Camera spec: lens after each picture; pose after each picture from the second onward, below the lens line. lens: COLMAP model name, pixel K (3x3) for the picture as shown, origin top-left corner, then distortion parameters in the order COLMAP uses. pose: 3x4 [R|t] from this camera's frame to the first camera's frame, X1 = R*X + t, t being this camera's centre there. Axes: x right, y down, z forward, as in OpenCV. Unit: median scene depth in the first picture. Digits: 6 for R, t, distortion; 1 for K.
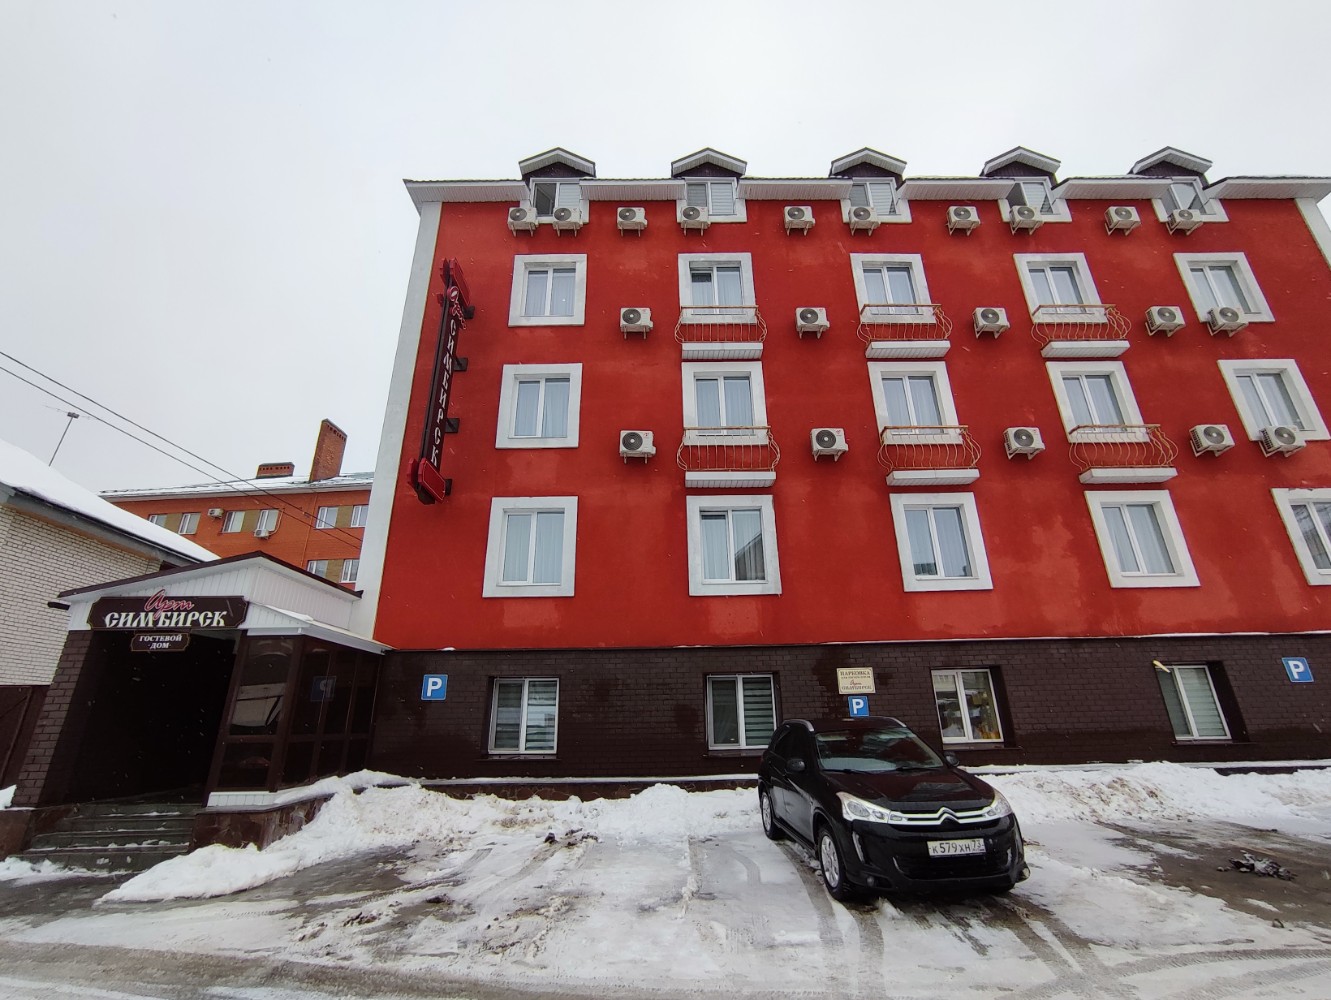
lens RADIAL K [[607.3, 0, 668.8], [0, 607.3, 495.9], [0, 0, 1]] dist [-0.031564, 0.017683]
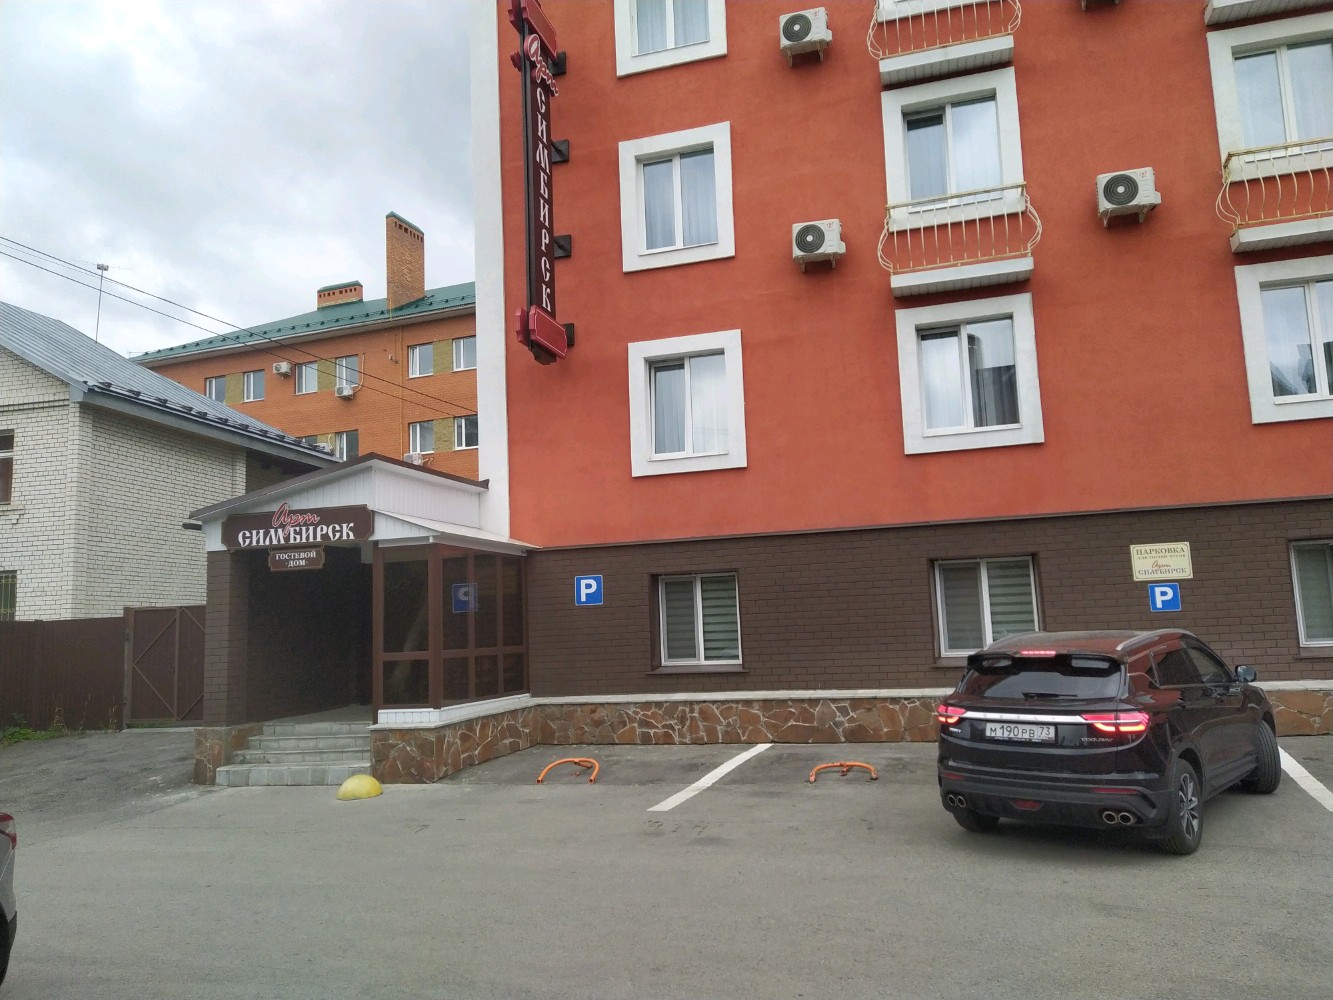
lens RADIAL K [[1018.8, 0, 666.5], [0, 1018.8, 500.0], [0, 0, 1]] dist [0.072571, -0.001837]
pose [[0.956458, -0.058680, -0.285910, 0.112497], [0.126207, 0.966416, 0.223857, -0.094855], [0.263172, -0.250193, 0.931742, -0.223858]]
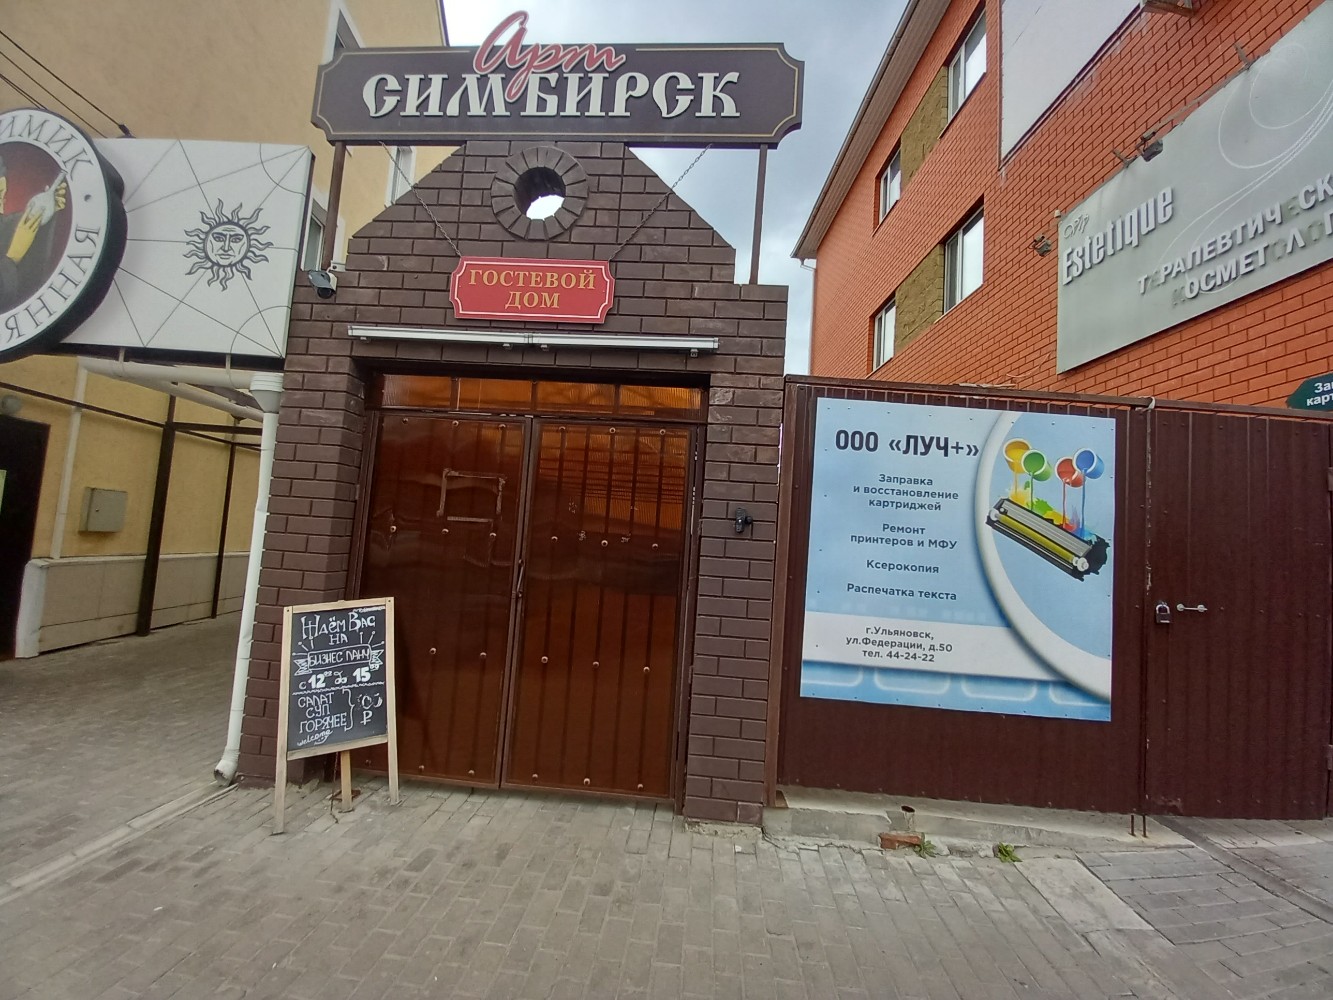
lens RADIAL K [[526.2, 0, 660.5], [0, 526.2, 503.7], [0, 0, 1]] dist [0.018705, -0.014415]
pose [[0.992818, 0.077709, -0.090955, -0.569459], [-0.048983, 0.957703, 0.283560, 0.253348], [0.109143, -0.277069, 0.954631, 0.528058]]
